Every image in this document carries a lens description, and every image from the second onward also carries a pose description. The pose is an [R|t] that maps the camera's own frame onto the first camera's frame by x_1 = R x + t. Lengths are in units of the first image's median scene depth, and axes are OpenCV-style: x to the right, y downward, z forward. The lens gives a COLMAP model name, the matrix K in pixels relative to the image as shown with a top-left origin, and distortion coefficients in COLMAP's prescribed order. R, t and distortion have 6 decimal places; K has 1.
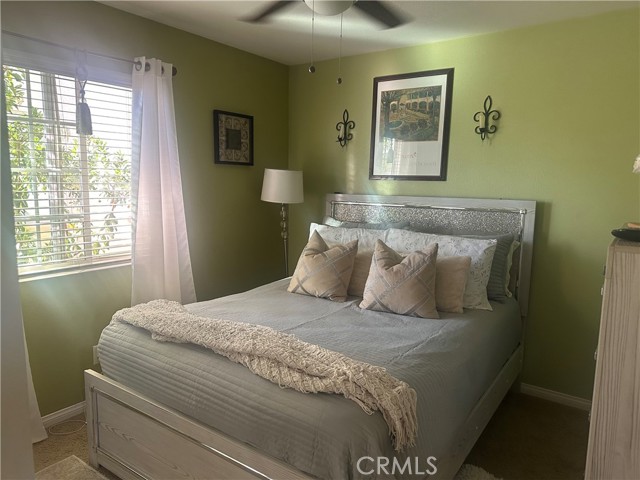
lens RADIAL K [[437.0, 0, 318.8], [0, 437.0, 241.8], [0, 0, 1]] dist [-0.006855, -0.014070]
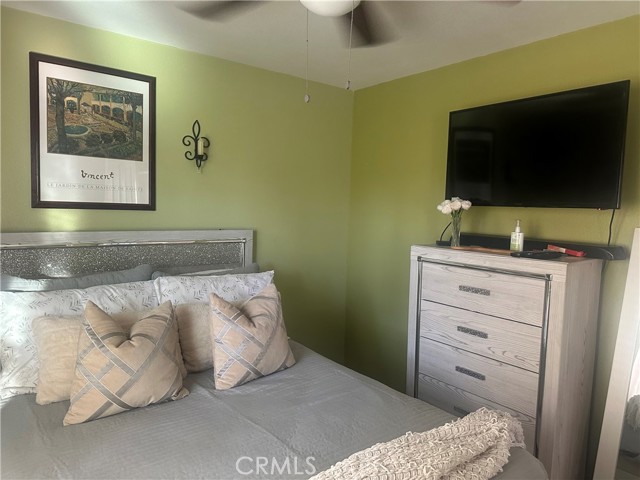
lens RADIAL K [[437.0, 0, 320.0], [0, 437.0, 237.1], [0, 0, 1]] dist [-0.006855, -0.014070]
pose [[0.275325, -0.077059, 0.958258, -0.424199], [0.108951, 0.992861, 0.048538, -0.095651], [-0.955158, 0.091040, 0.281755, 0.472555]]
